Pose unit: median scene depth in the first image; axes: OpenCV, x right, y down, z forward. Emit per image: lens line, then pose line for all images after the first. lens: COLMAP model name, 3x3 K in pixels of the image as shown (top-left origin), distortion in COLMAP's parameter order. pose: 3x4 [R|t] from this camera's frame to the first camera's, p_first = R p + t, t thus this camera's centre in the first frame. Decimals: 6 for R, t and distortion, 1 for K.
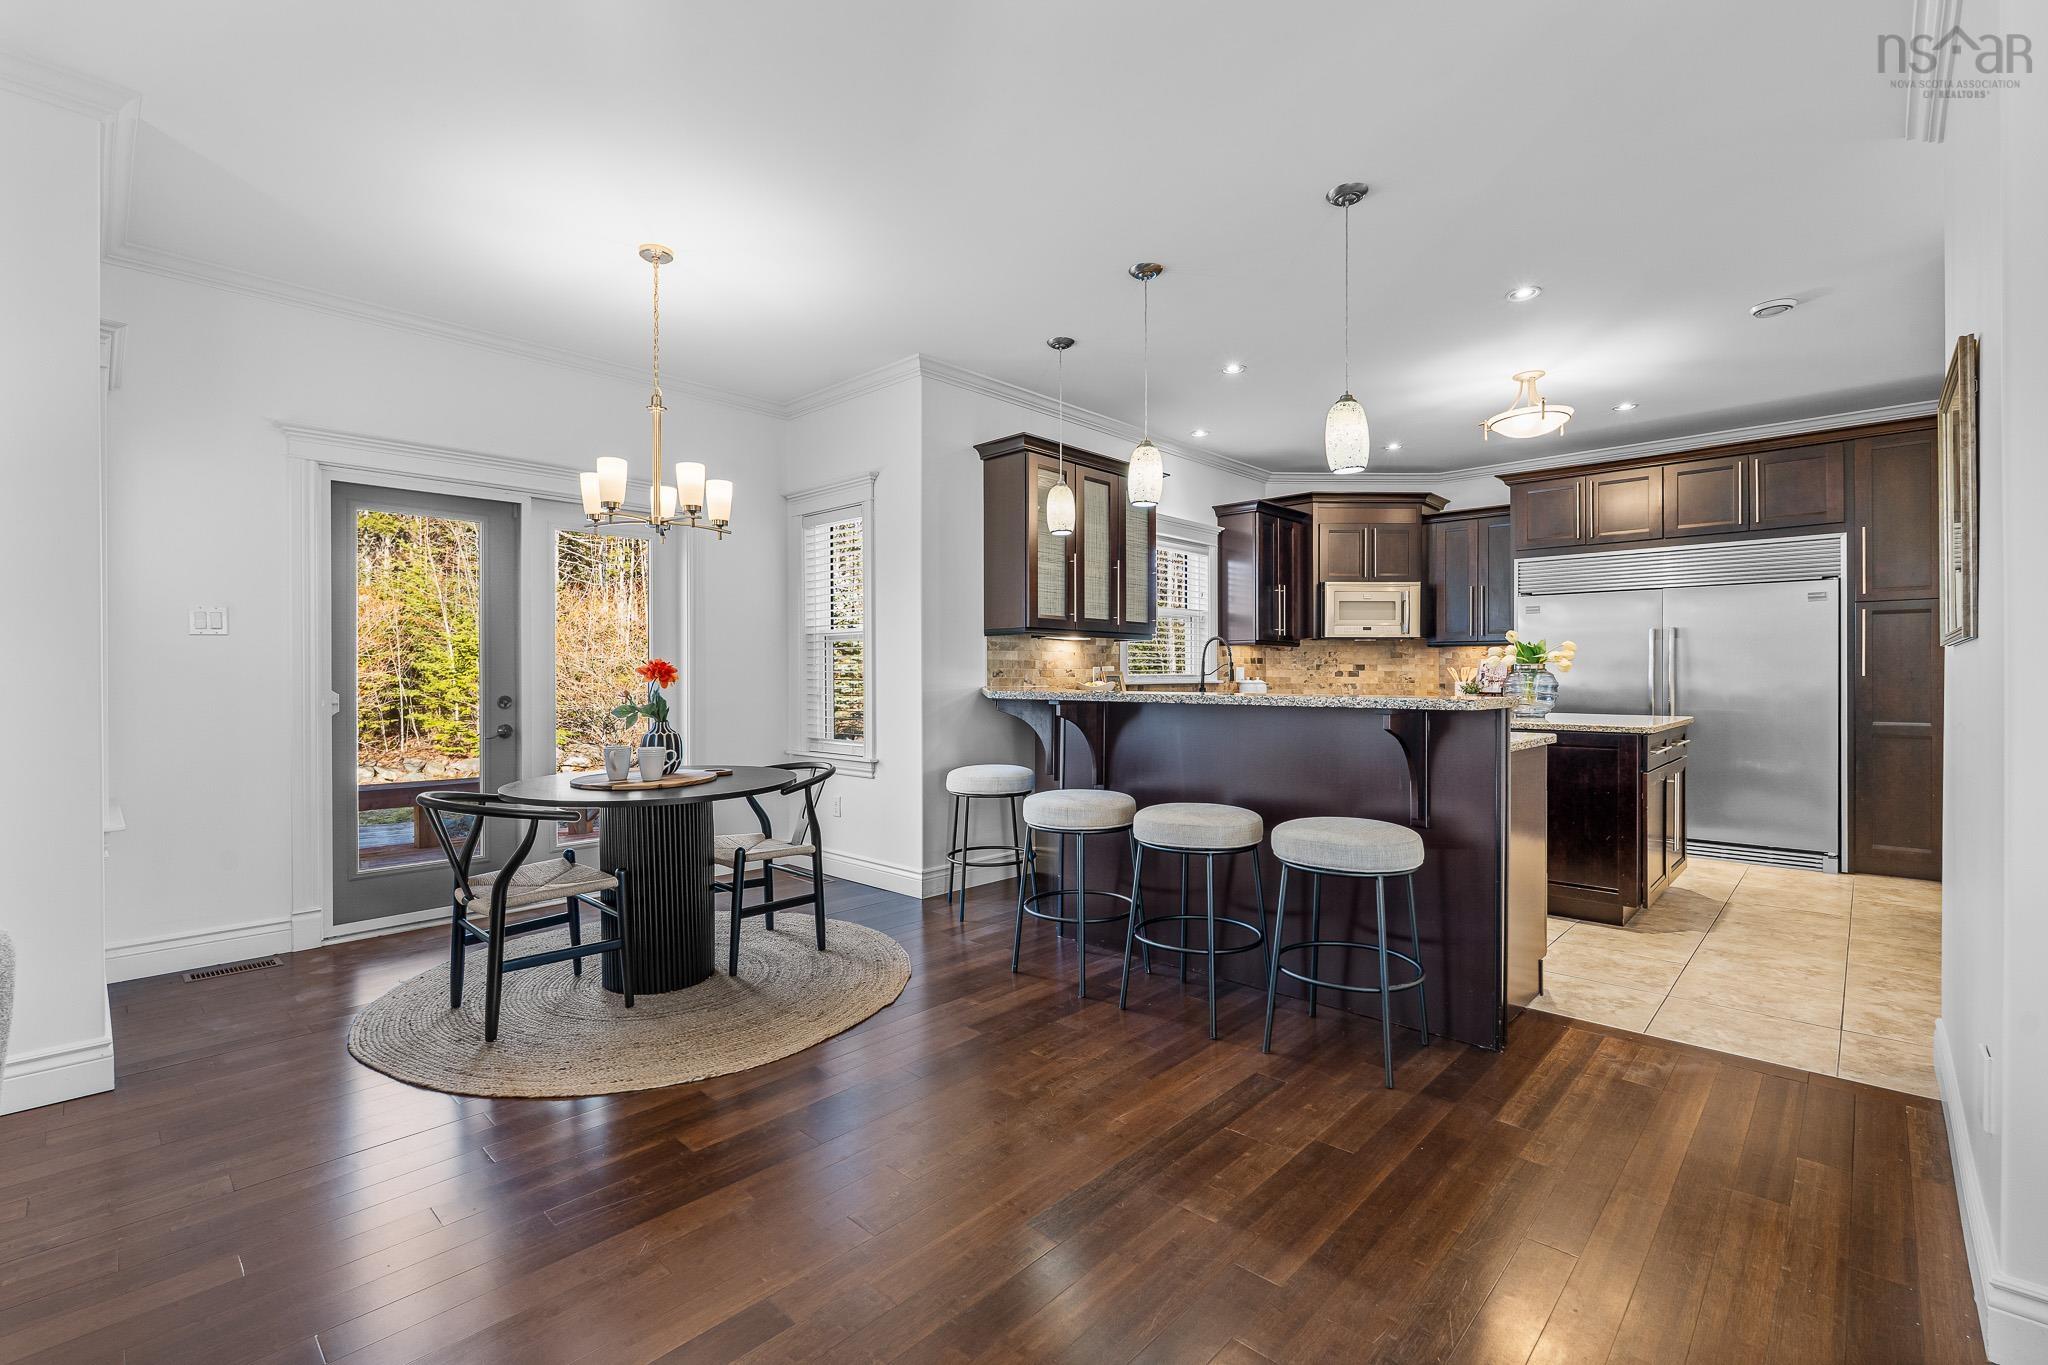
lens RADIAL K [[896.4, 0, 1024.2], [0, 896.4, 672.9], [0, 0, 1]] dist [-0.001838, -0.001036]
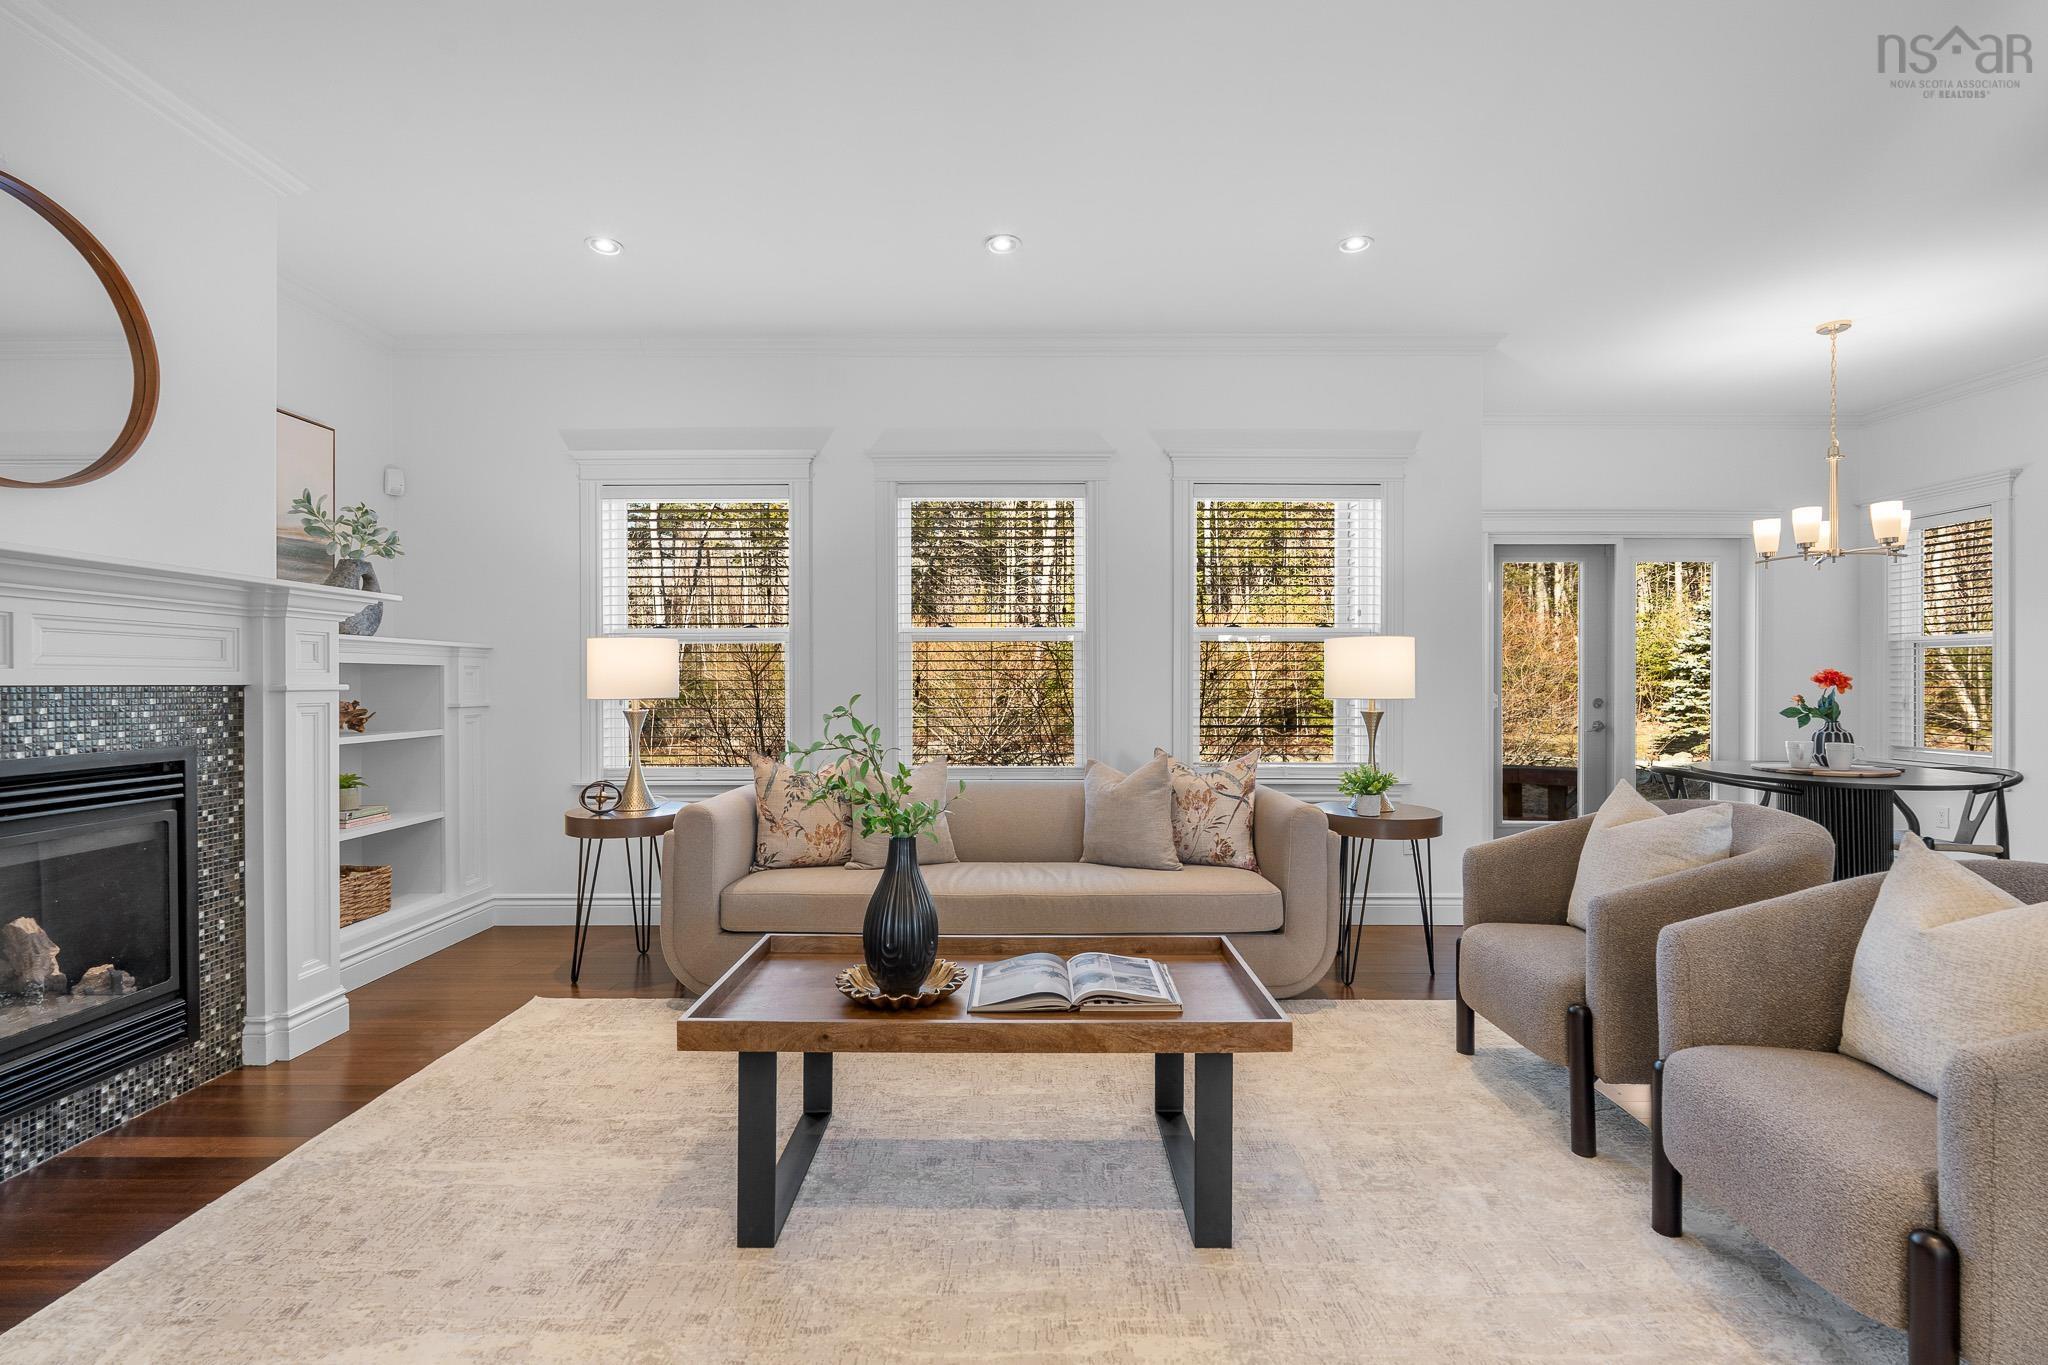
lens RADIAL K [[896.4, 0, 1031.9], [0, 896.4, 681.0], [0, 0, 1]] dist [-0.001838, -0.001036]
pose [[0.685845, 0.001417, -0.727747, -0.169664], [0.000056, 0.999998, 0.002000, -0.001092], [0.727748, -0.001412, 0.685843, -0.361299]]
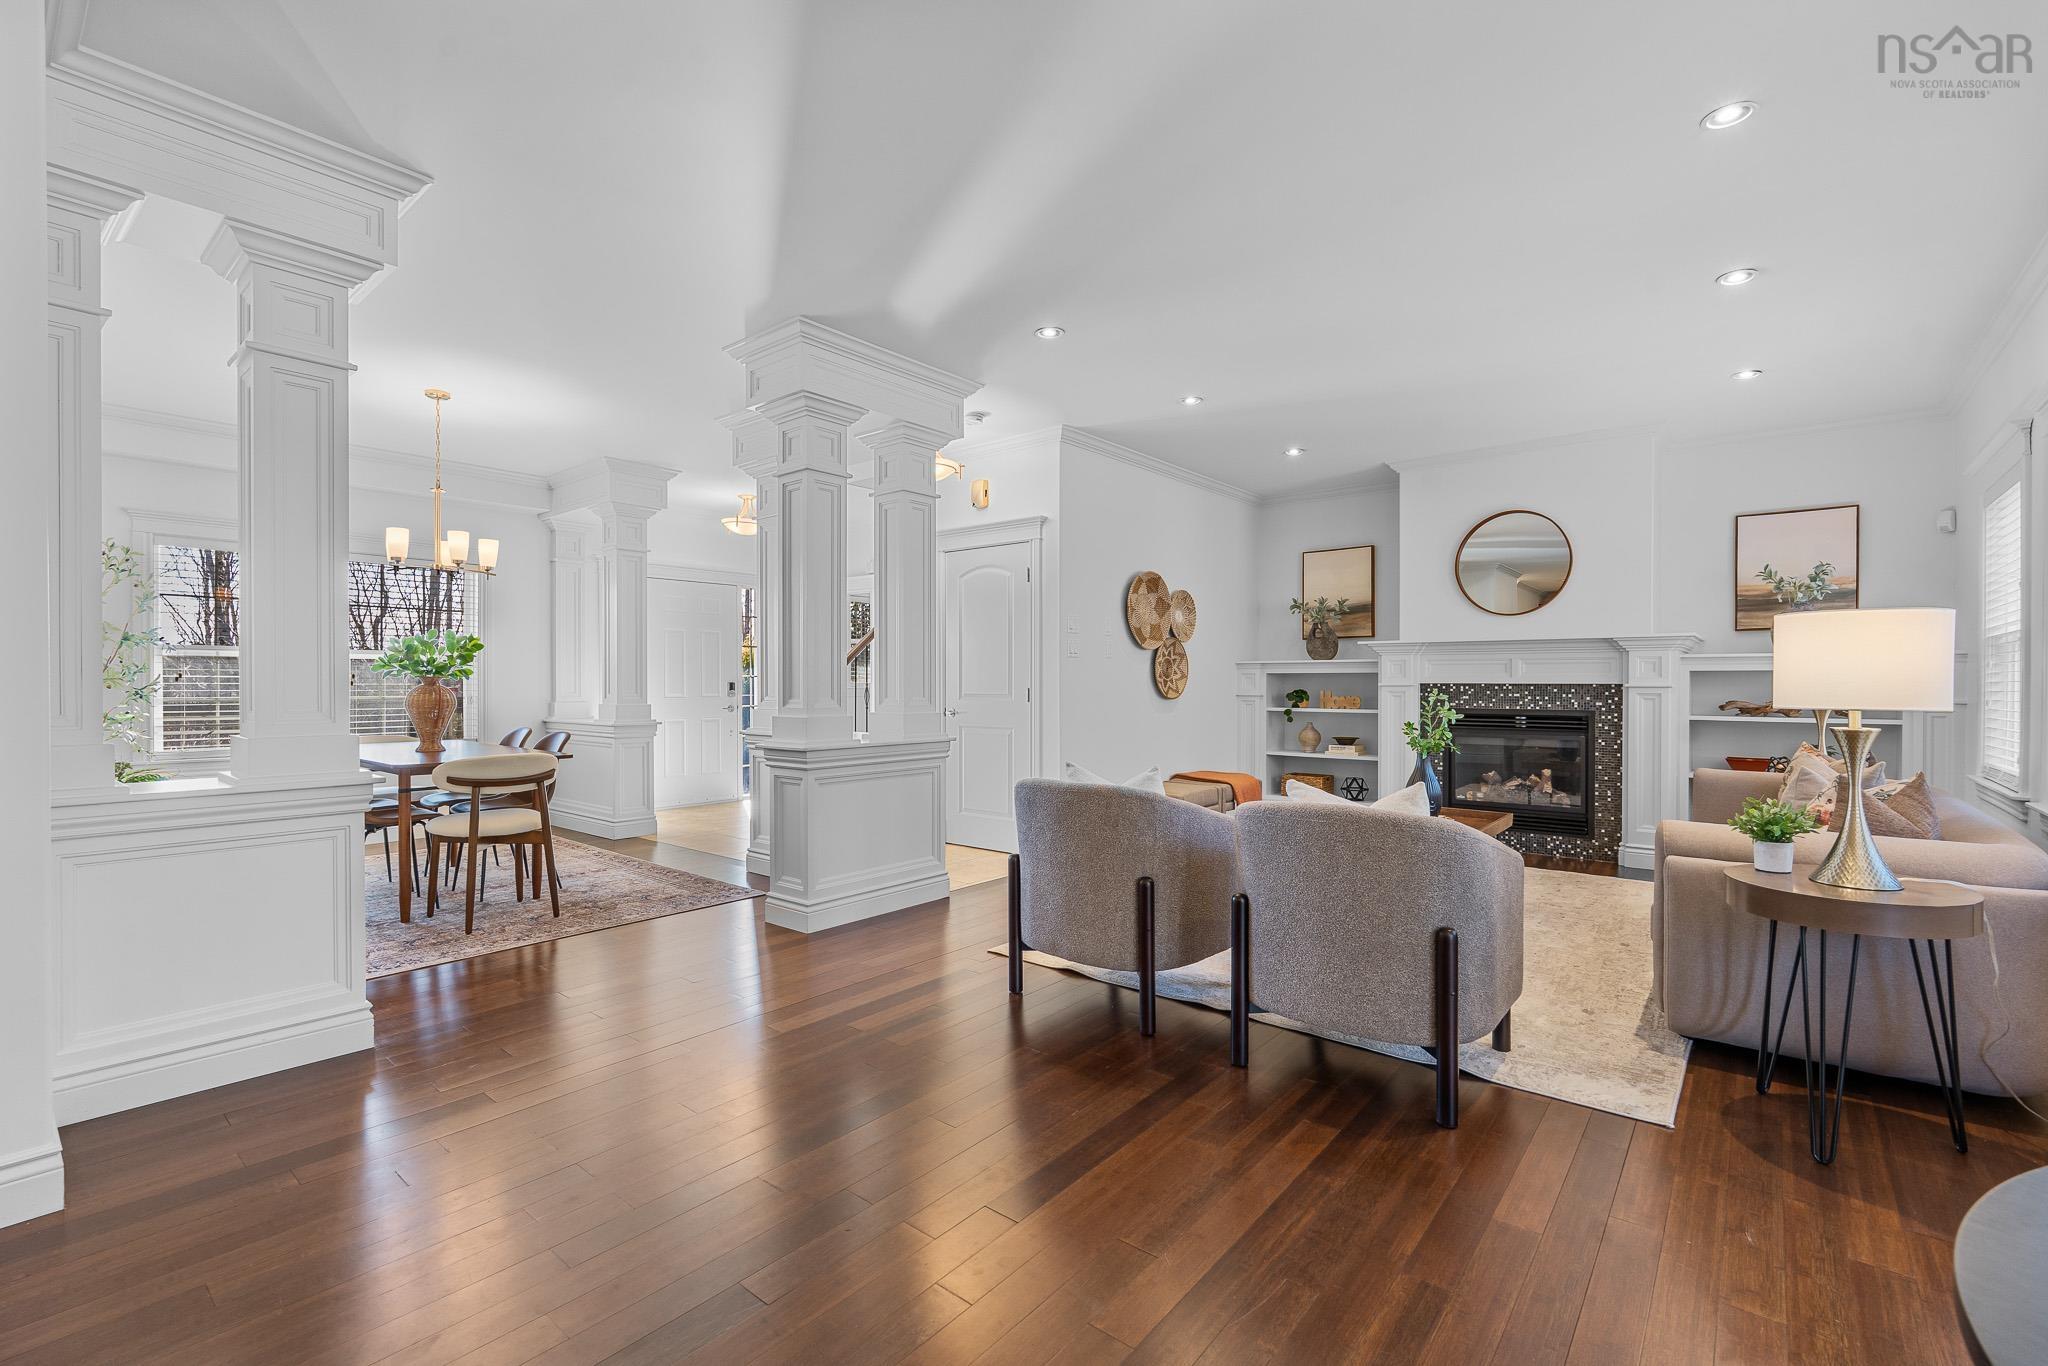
lens RADIAL K [[896.4, 0, 1025.3], [0, 896.4, 685.9], [0, 0, 1]] dist [-0.001838, -0.001036]
pose [[-0.998184, 0.001154, -0.060221, -0.071824], [0.000882, 0.999989, 0.004541, -0.000809], [0.060226, 0.004480, -0.998175, 0.639977]]
